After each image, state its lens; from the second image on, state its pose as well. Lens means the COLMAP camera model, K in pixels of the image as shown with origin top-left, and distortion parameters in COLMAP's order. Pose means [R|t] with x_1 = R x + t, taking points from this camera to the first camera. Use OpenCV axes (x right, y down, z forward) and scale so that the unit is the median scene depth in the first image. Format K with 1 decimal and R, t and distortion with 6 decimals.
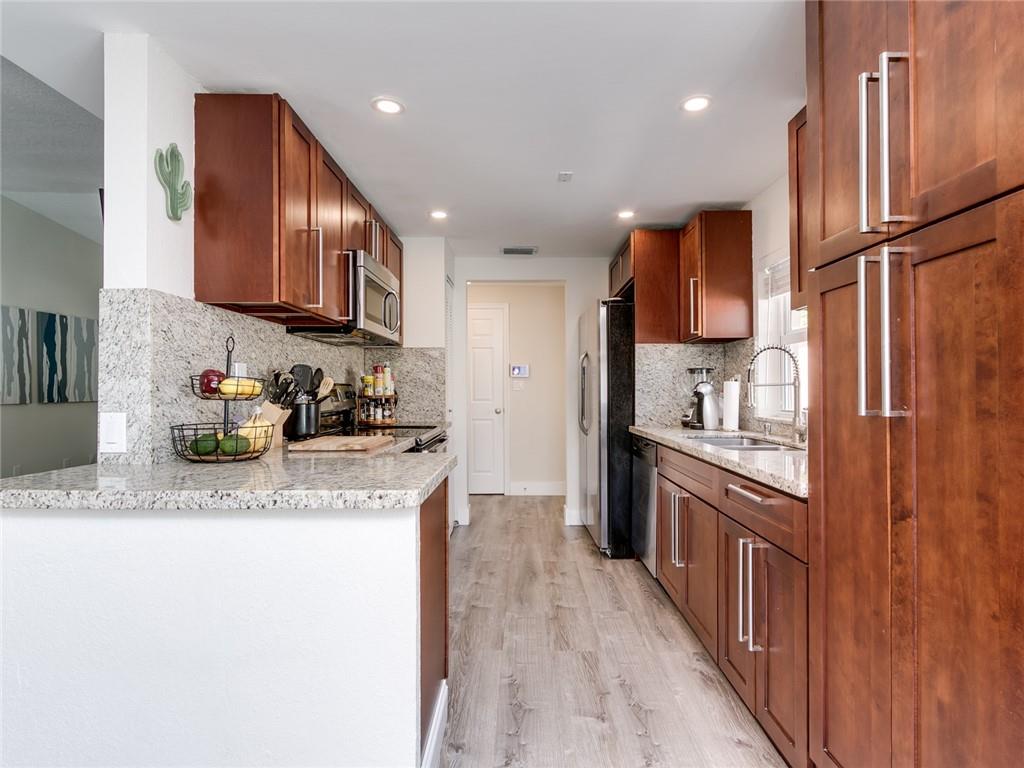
lens RADIAL K [[516.9, 0, 514.4], [0, 516.9, 385.6], [0, 0, 1]] dist [0.003652, -0.000062]
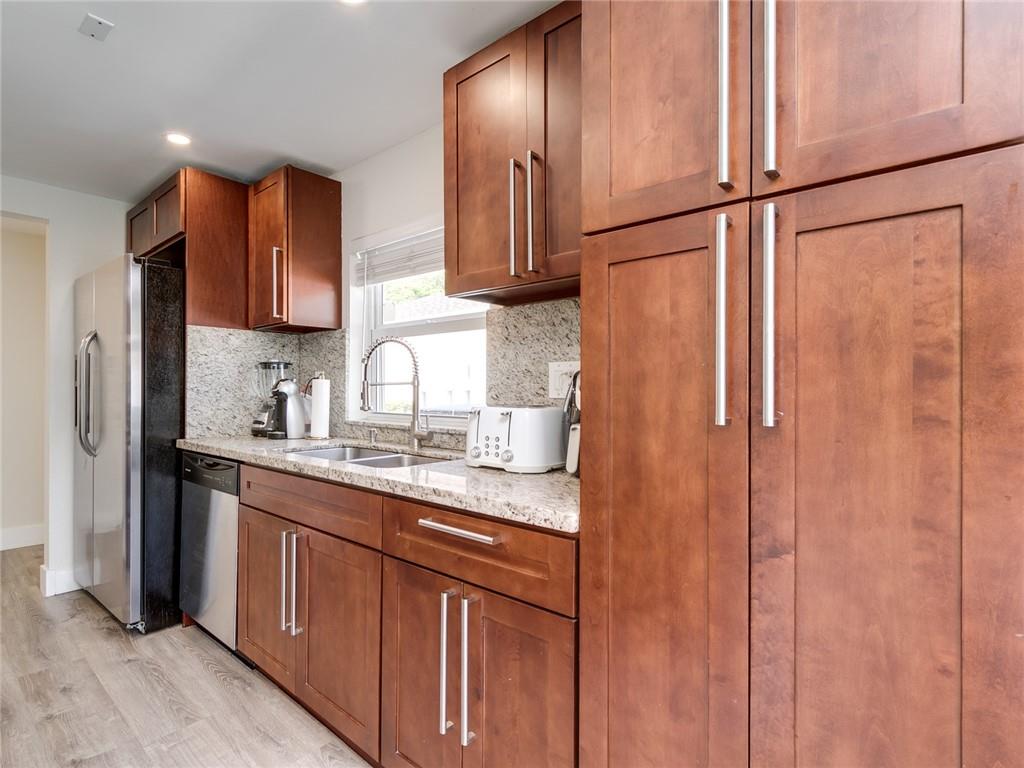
lens RADIAL K [[521.3, 0, 449.7], [0, 521.3, 387.1], [0, 0, 1]] dist [0.002941, -0.000844]
pose [[0.681425, 0.007893, 0.731845, -0.069366], [-0.010949, 0.999940, -0.000589, 0.003283], [-0.731806, -0.007611, 0.681471, 0.343674]]
